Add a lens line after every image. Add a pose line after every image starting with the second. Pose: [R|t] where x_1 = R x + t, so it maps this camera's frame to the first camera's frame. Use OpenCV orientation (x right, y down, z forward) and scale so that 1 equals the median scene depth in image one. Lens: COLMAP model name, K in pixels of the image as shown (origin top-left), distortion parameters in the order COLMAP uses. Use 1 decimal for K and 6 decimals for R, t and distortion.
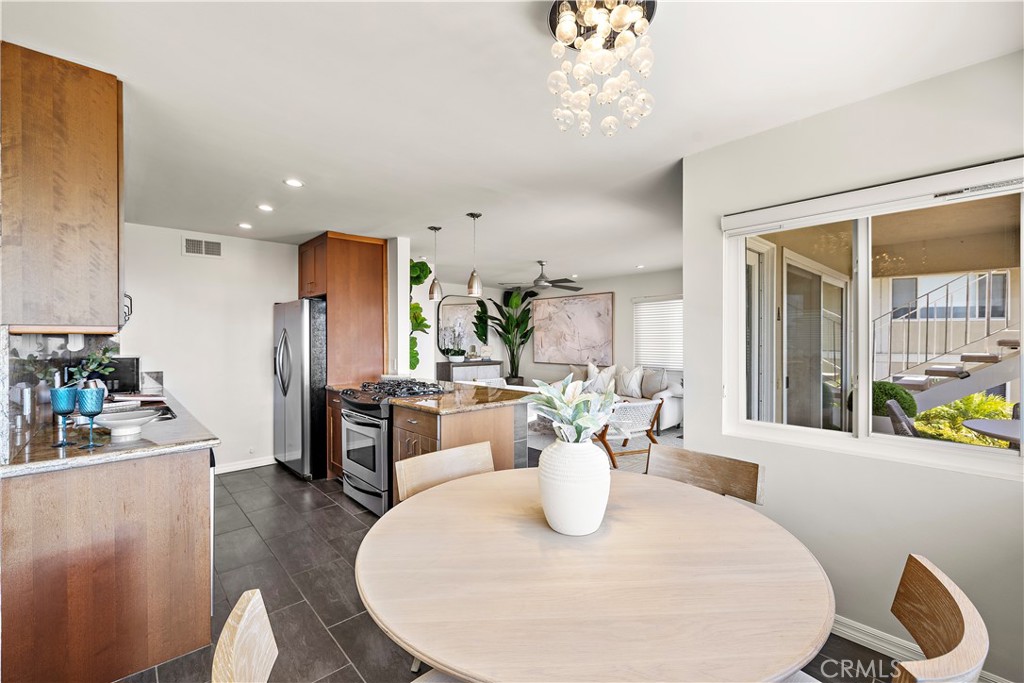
lens RADIAL K [[431.8, 0, 512.0], [0, 431.8, 341.5], [0, 0, 1]] dist [0.000493, 0.000050]
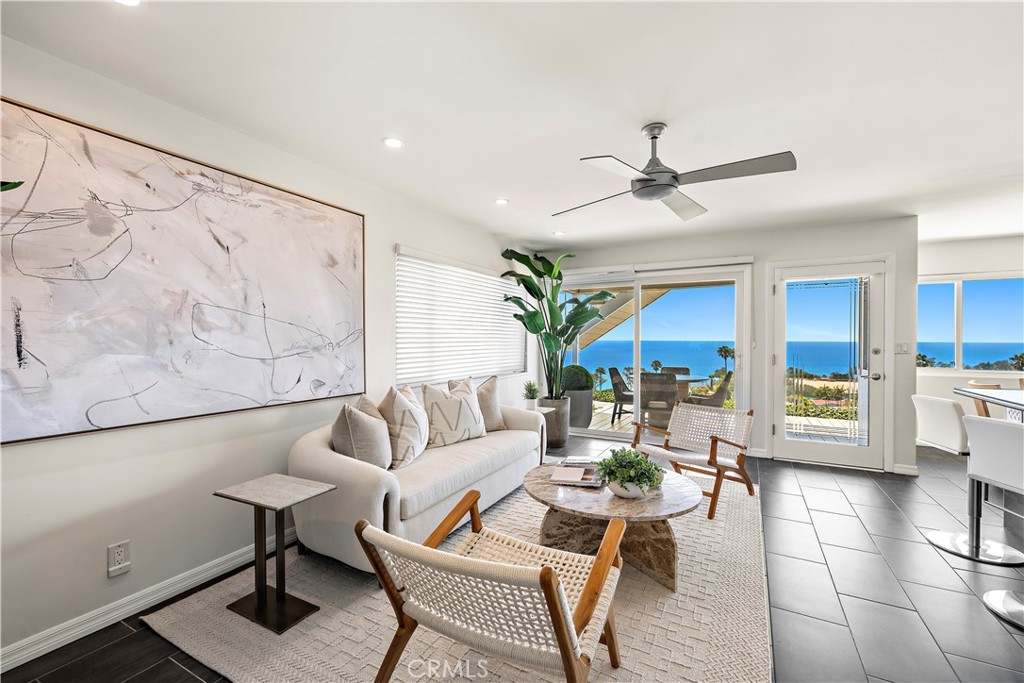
lens RADIAL K [[431.8, 0, 512.0], [0, 431.8, 341.5], [0, 0, 1]] dist [0.000493, 0.000050]
pose [[-0.310684, -0.003968, 0.950505, -0.193618], [0.004718, 0.999973, 0.005717, 0.005754], [-0.950502, 0.006261, -0.310656, 0.932995]]
